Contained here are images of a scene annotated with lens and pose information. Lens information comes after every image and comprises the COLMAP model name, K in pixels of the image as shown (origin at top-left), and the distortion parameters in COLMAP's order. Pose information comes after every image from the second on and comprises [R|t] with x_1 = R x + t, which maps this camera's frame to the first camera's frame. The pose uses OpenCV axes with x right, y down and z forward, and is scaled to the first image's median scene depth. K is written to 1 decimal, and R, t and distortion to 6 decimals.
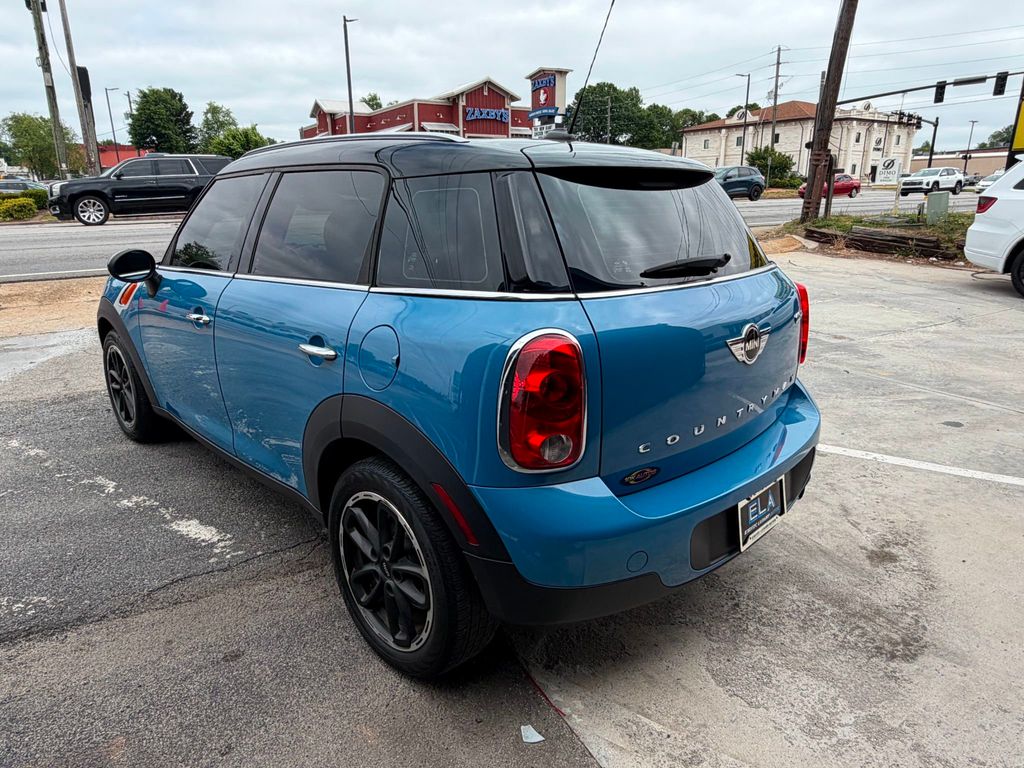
lens RADIAL K [[644.5, 0, 507.6], [0, 644.5, 383.1], [0, 0, 1]] dist [-0.000186, -0.000183]
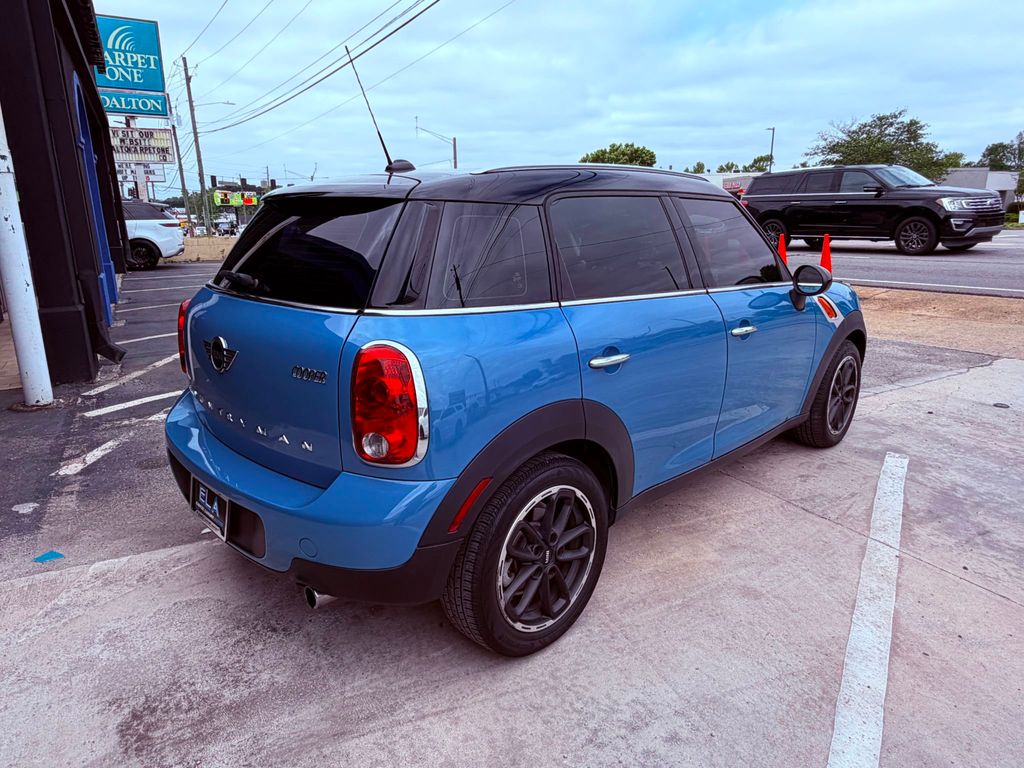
lens RADIAL K [[644.5, 0, 506.7], [0, 644.5, 378.5], [0, 0, 1]] dist [-0.000186, -0.000183]
pose [[0.000233, 0.255559, -0.966794, 0.059029], [-0.276594, 0.929093, 0.245526, -0.017490], [0.960987, 0.267352, 0.070902, 0.056674]]
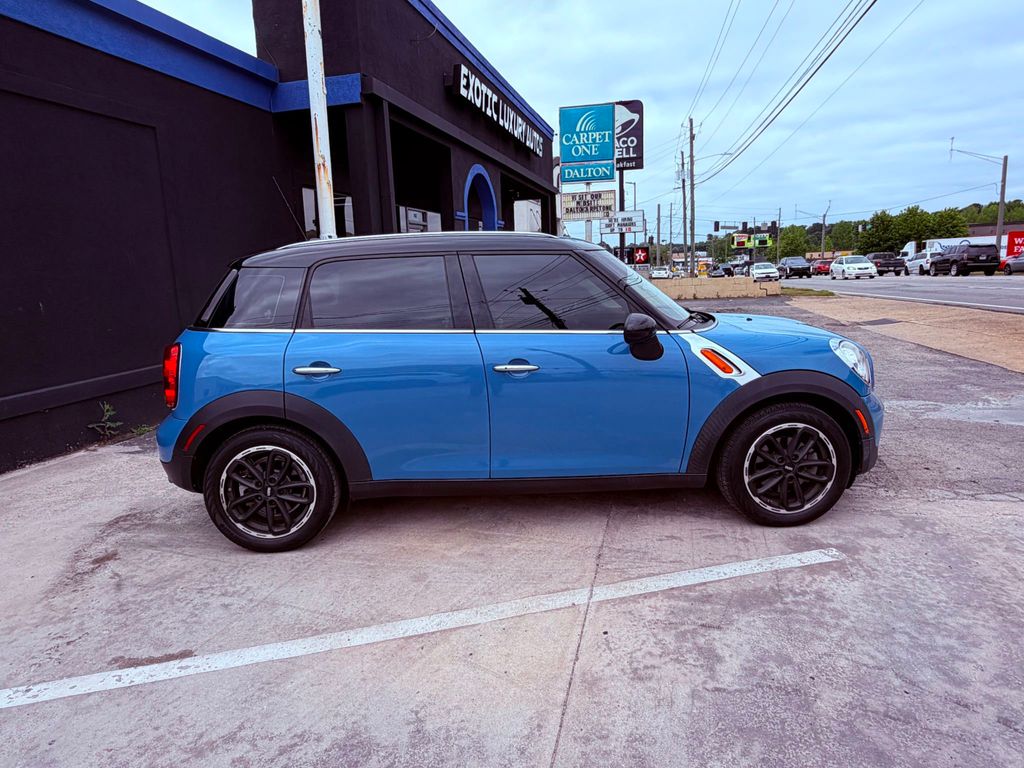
lens RADIAL K [[644.5, 0, 508.0], [0, 644.5, 382.8], [0, 0, 1]] dist [-0.000186, -0.000183]
pose [[-0.677001, 0.162243, -0.717876, 0.049450], [-0.169895, 0.914605, 0.366925, -0.036396], [0.716104, 0.370372, -0.591624, 0.121115]]
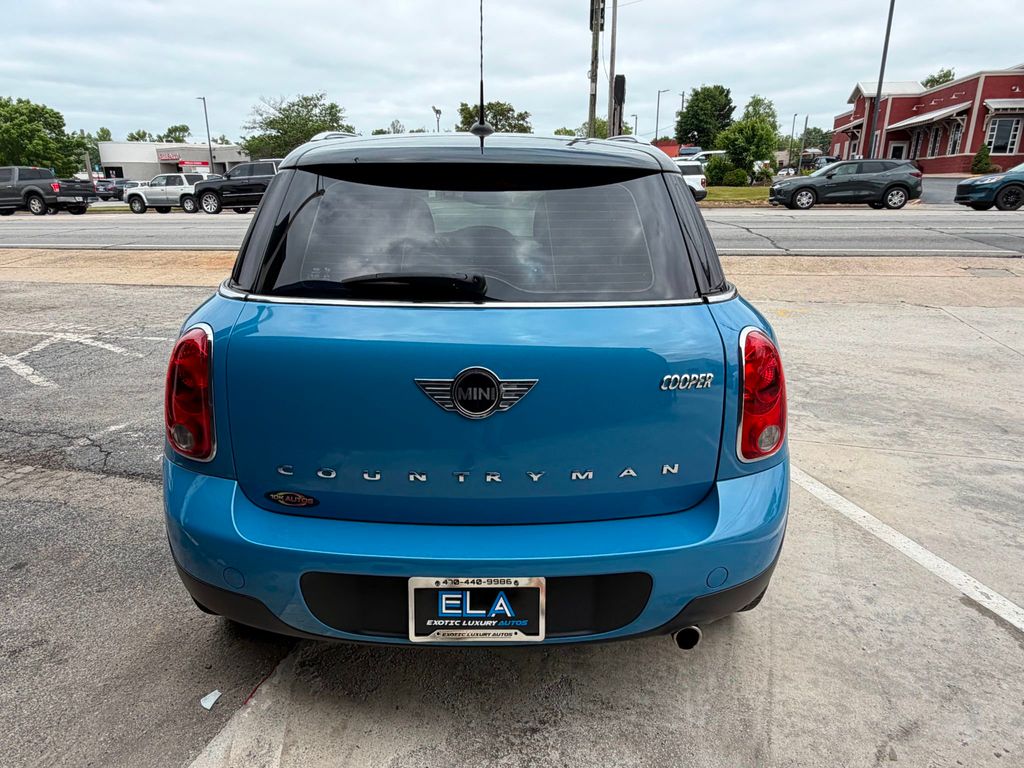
lens RADIAL K [[644.5, 0, 504.0], [0, 644.5, 380.0], [0, 0, 1]] dist [-0.000186, -0.000183]
pose [[0.724290, 0.207740, -0.657455, 0.036271], [-0.202770, 0.975542, 0.084865, -0.005959], [0.659005, 0.071845, 0.748699, 0.017838]]
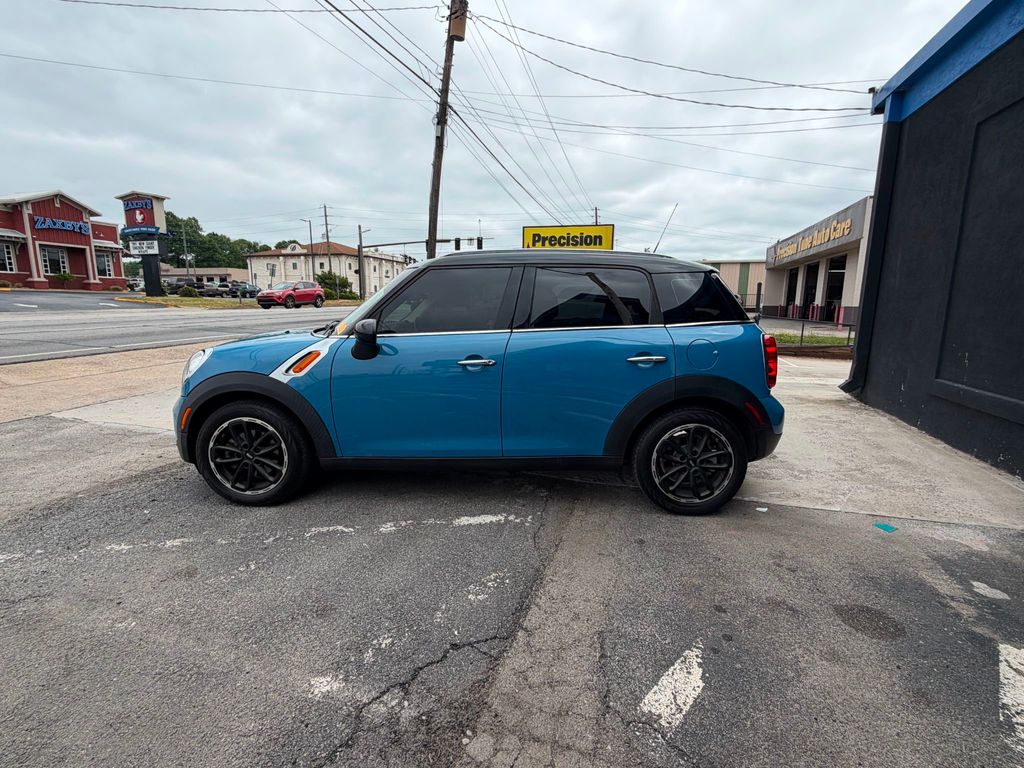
lens RADIAL K [[470.6, 0, 510.9], [0, 470.6, 387.5], [0, 0, 1]] dist [-0.003507, 0.001332]
pose [[0.719217, -0.112005, 0.685698, -0.063857], [0.186910, 0.981729, -0.035686, 0.000205], [-0.669172, 0.153830, 0.727011, 0.011360]]
